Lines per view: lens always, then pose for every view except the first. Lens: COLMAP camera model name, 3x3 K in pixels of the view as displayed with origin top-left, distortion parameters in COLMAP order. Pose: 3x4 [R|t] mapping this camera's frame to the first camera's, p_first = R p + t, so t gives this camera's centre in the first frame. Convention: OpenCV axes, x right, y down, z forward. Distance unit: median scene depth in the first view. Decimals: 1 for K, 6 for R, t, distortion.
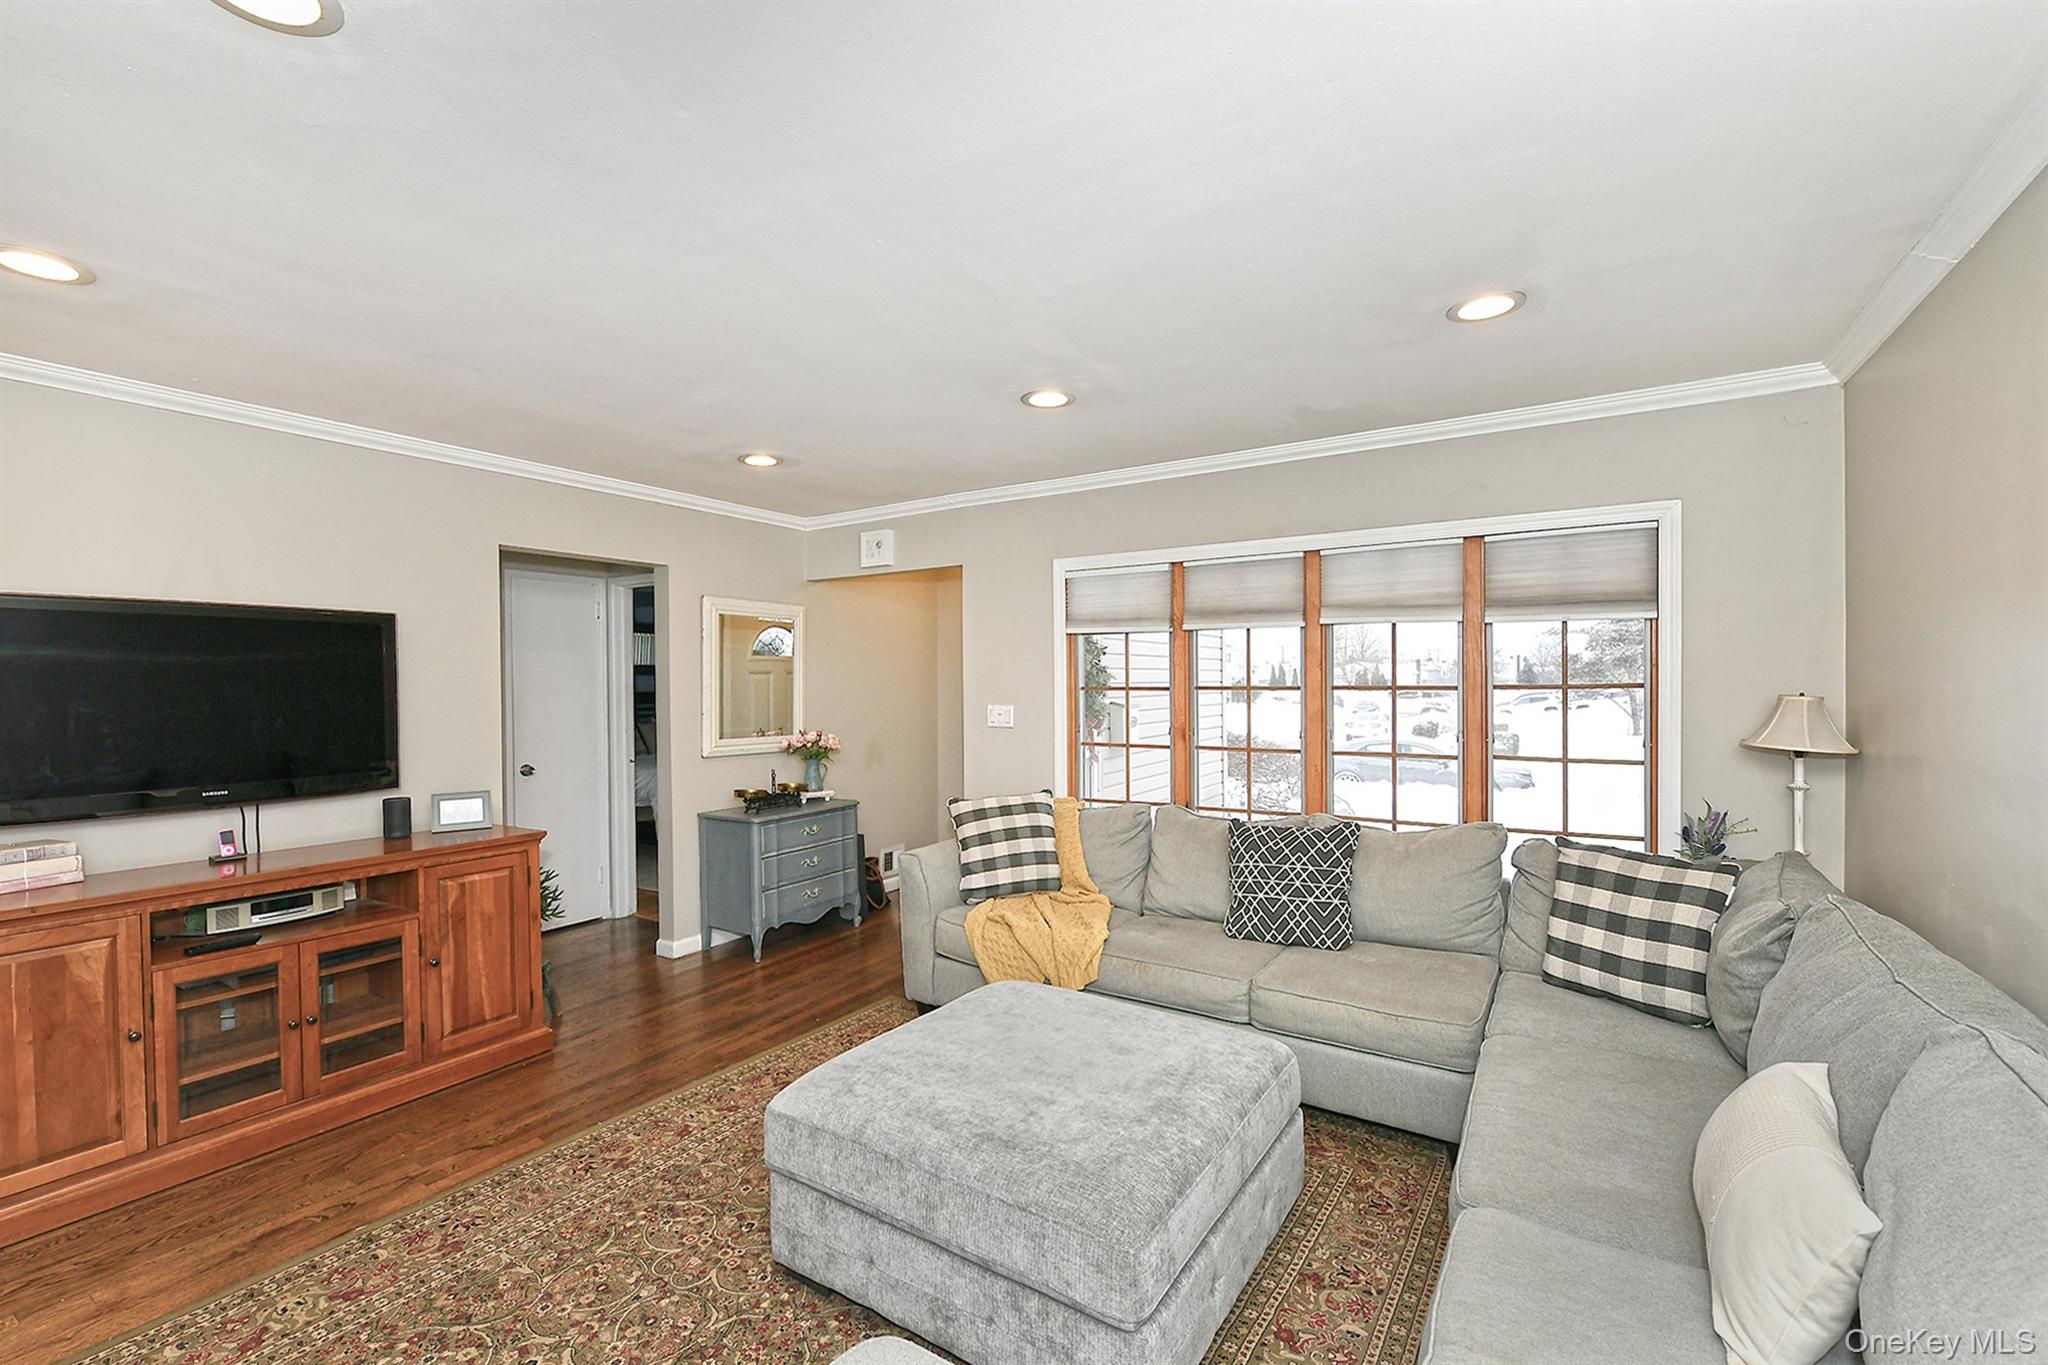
lens RADIAL K [[835.6, 0, 1039.9], [0, 835.6, 692.5], [0, 0, 1]] dist [-0.013675, -0.000371]
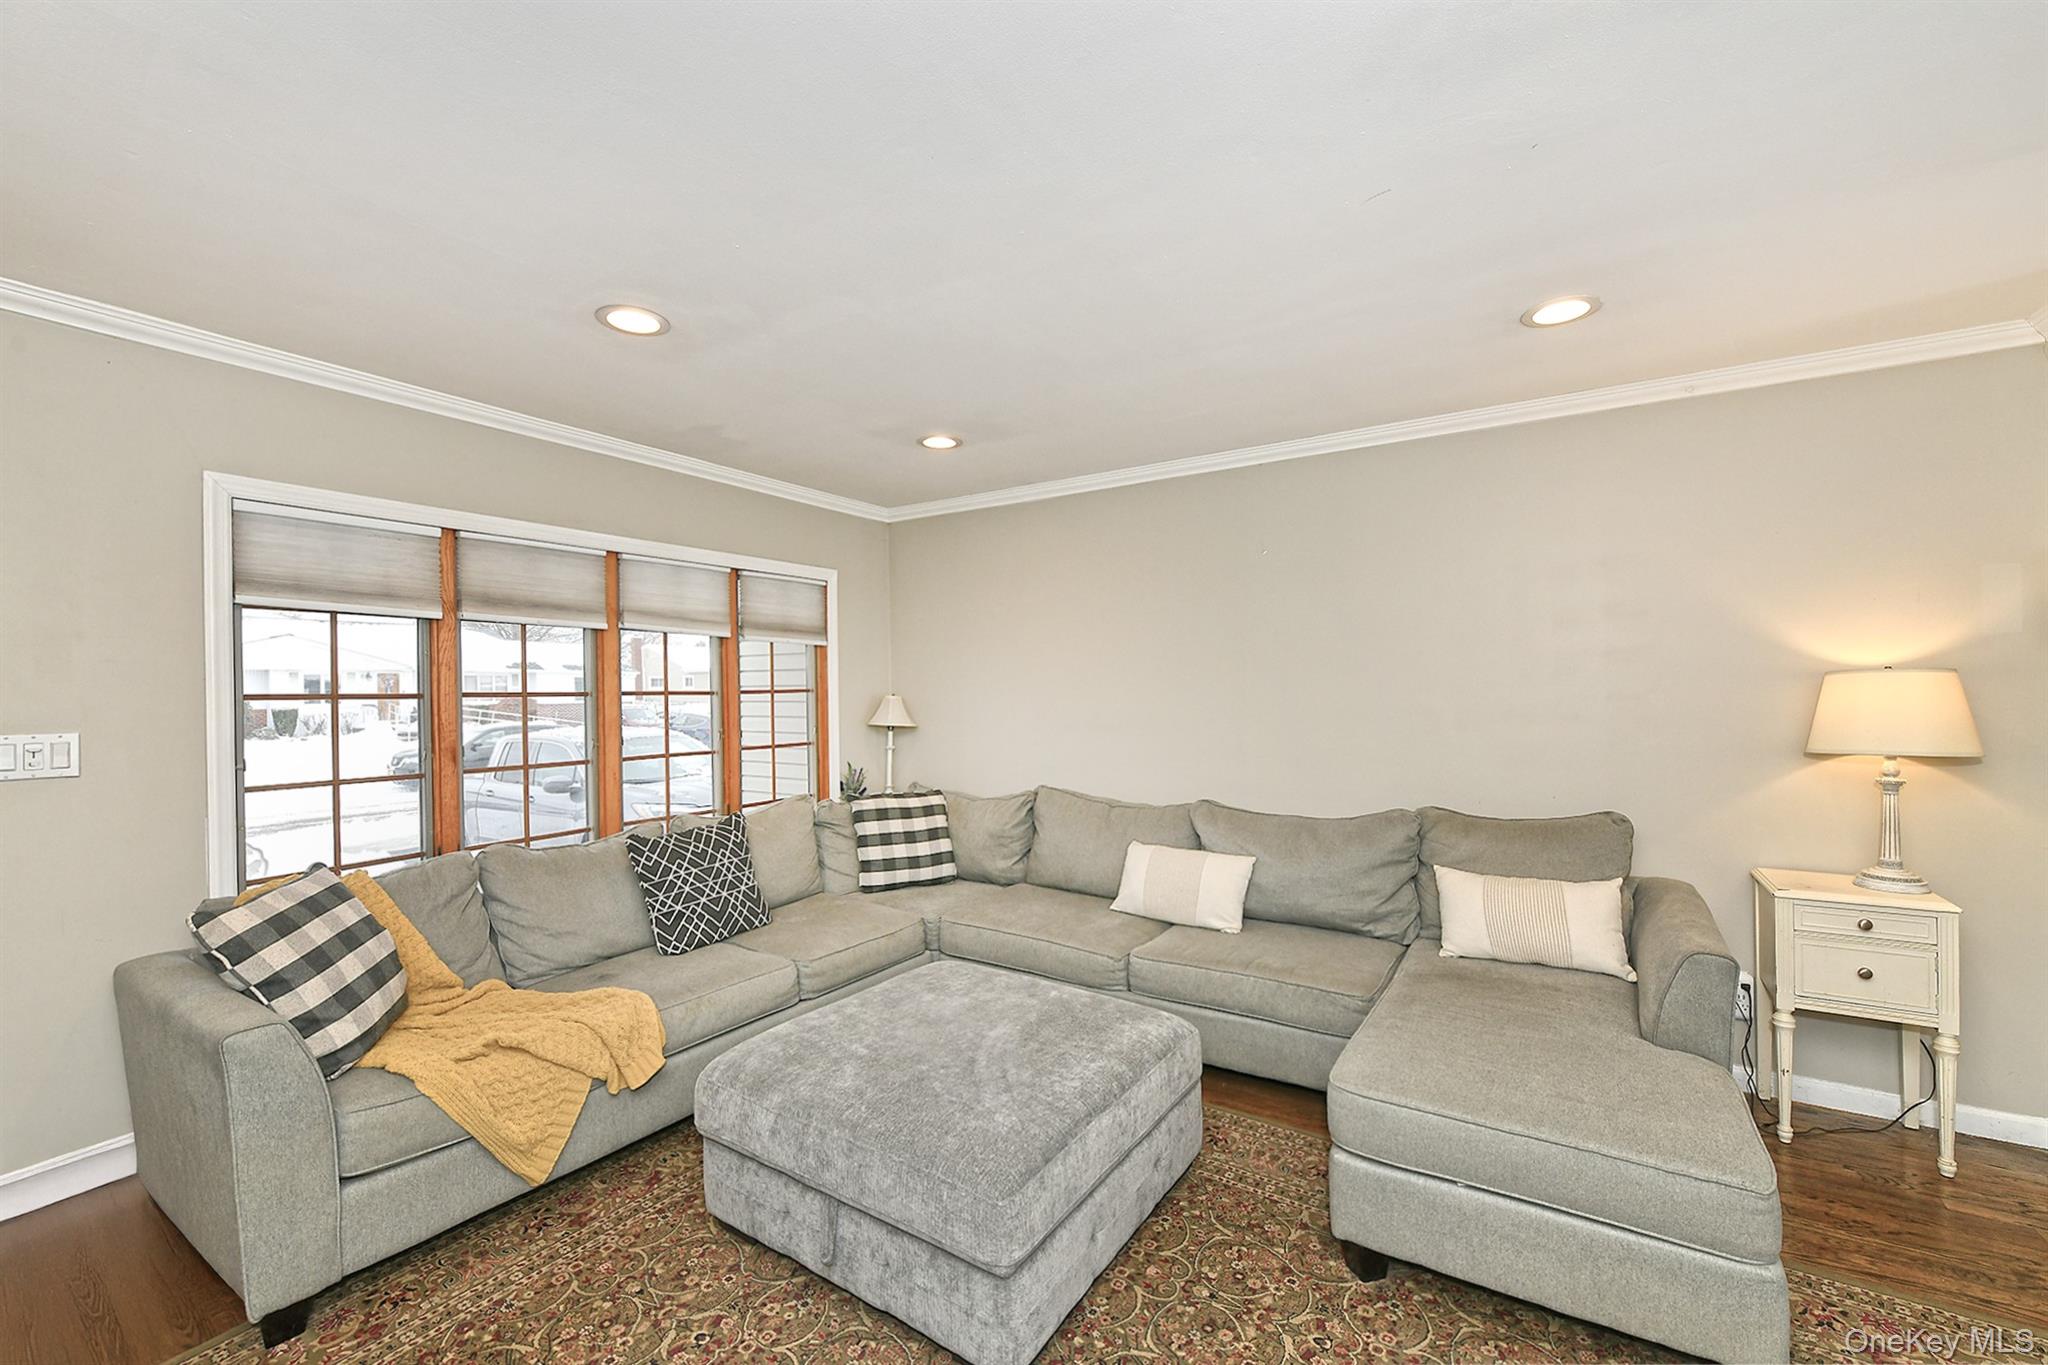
lens RADIAL K [[854.8, 0, 1024.4], [0, 854.8, 684.5], [0, 0, 1]] dist [0.024273, 0.000085]
pose [[0.014764, 0.012891, 0.999808, -0.732888], [0.020427, 0.999704, -0.013191, 0.006860], [-0.999682, 0.020618, 0.014497, 0.572505]]
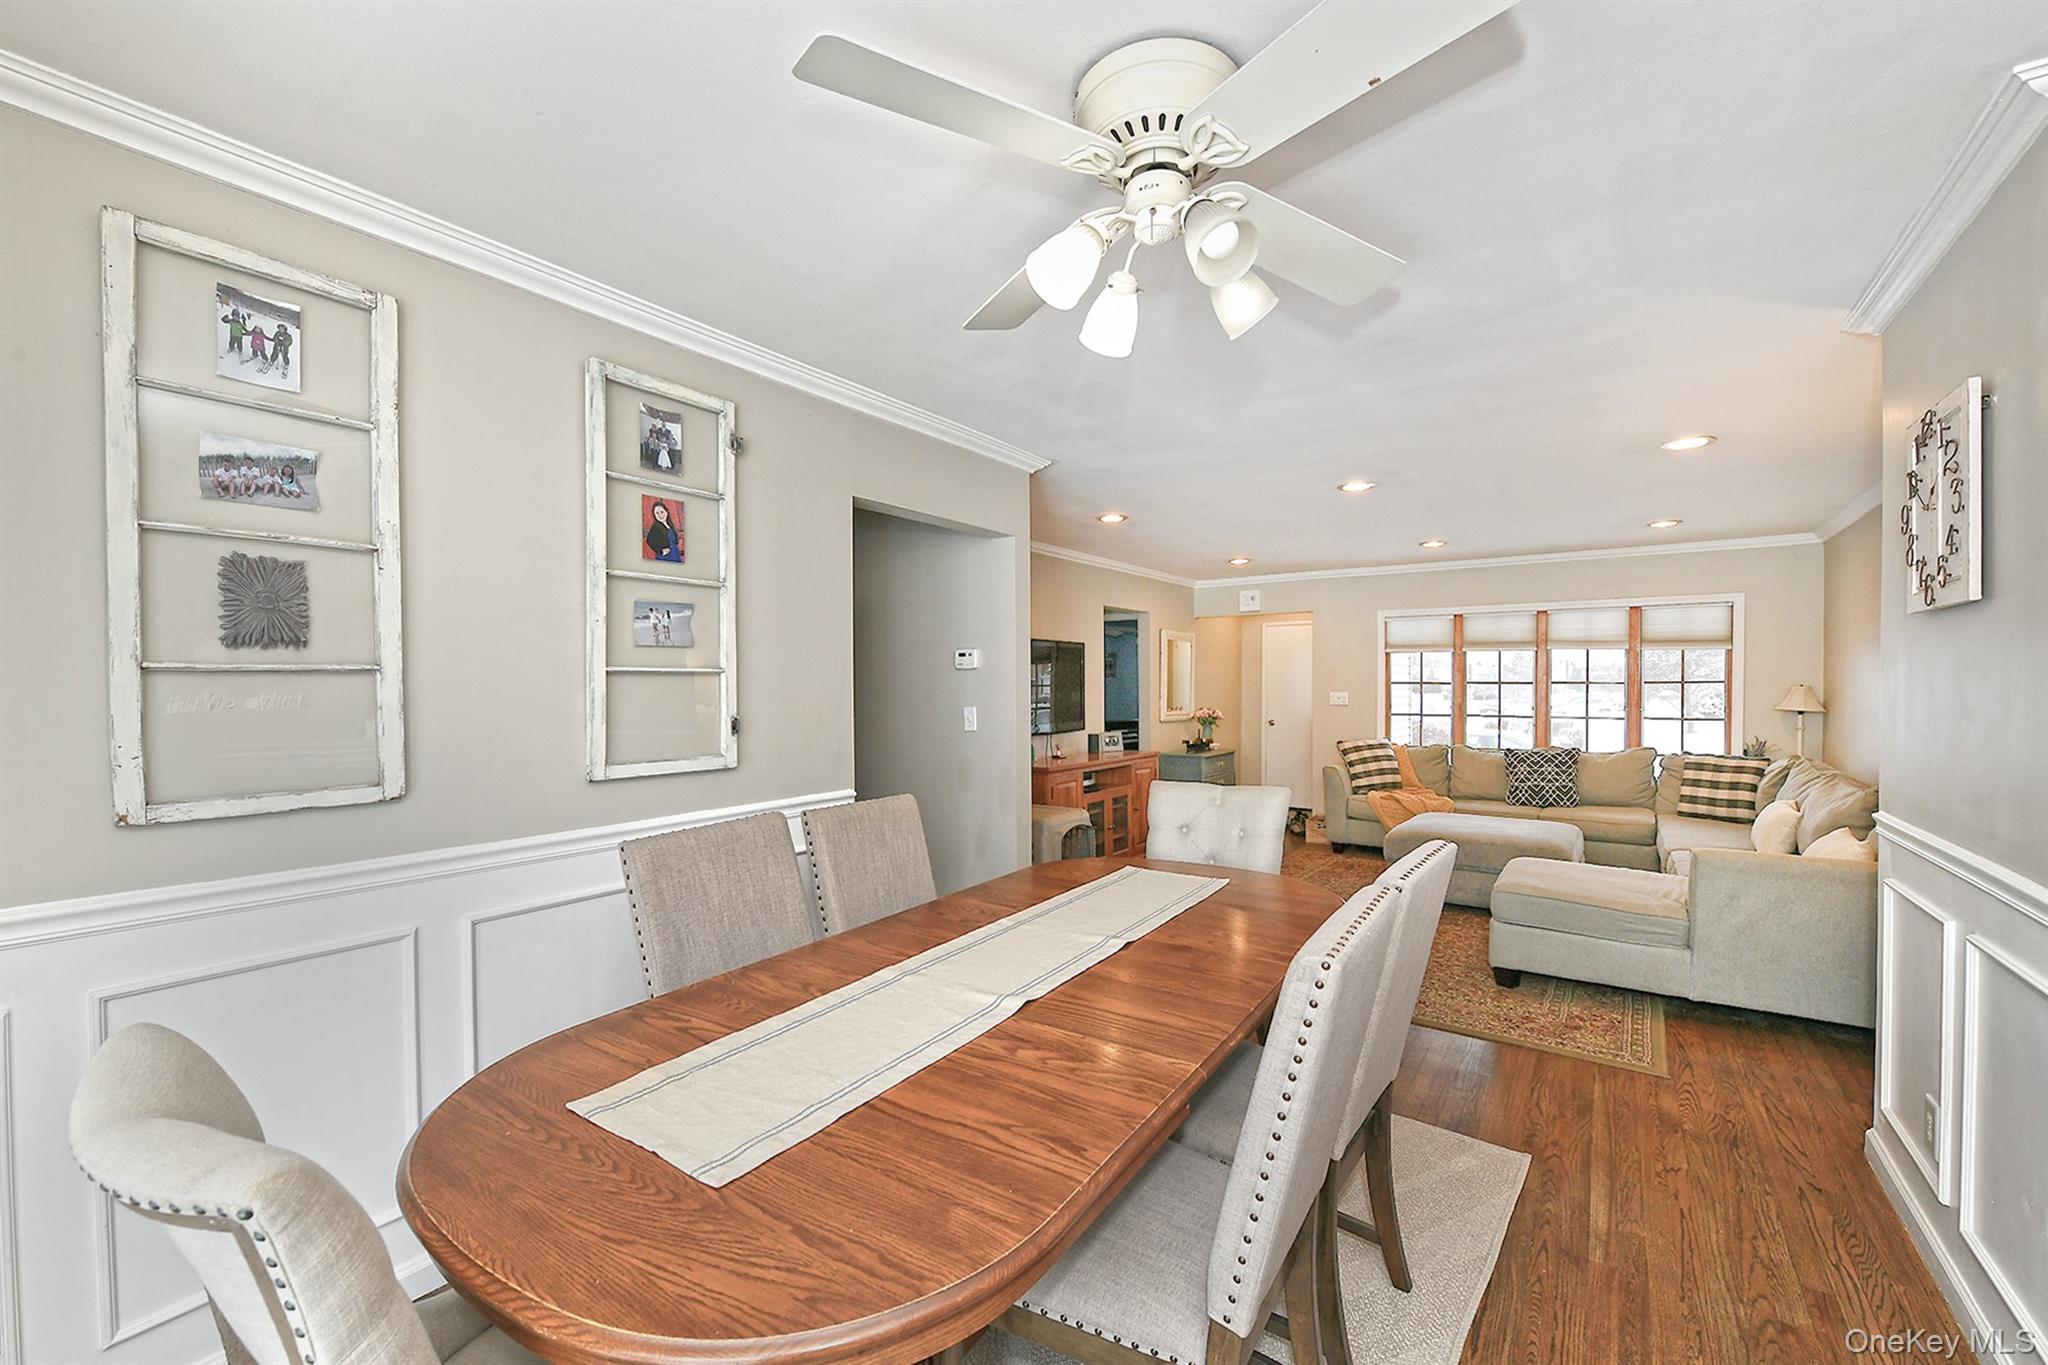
lens RADIAL K [[835.6, 0, 1012.2], [0, 835.6, 695.7], [0, 0, 1]] dist [-0.013675, -0.000371]
pose [[0.998433, 0.007566, -0.055450, -0.859299], [-0.007446, 0.999970, 0.002356, 0.030624], [0.055466, -0.001939, 0.998459, -1.068965]]
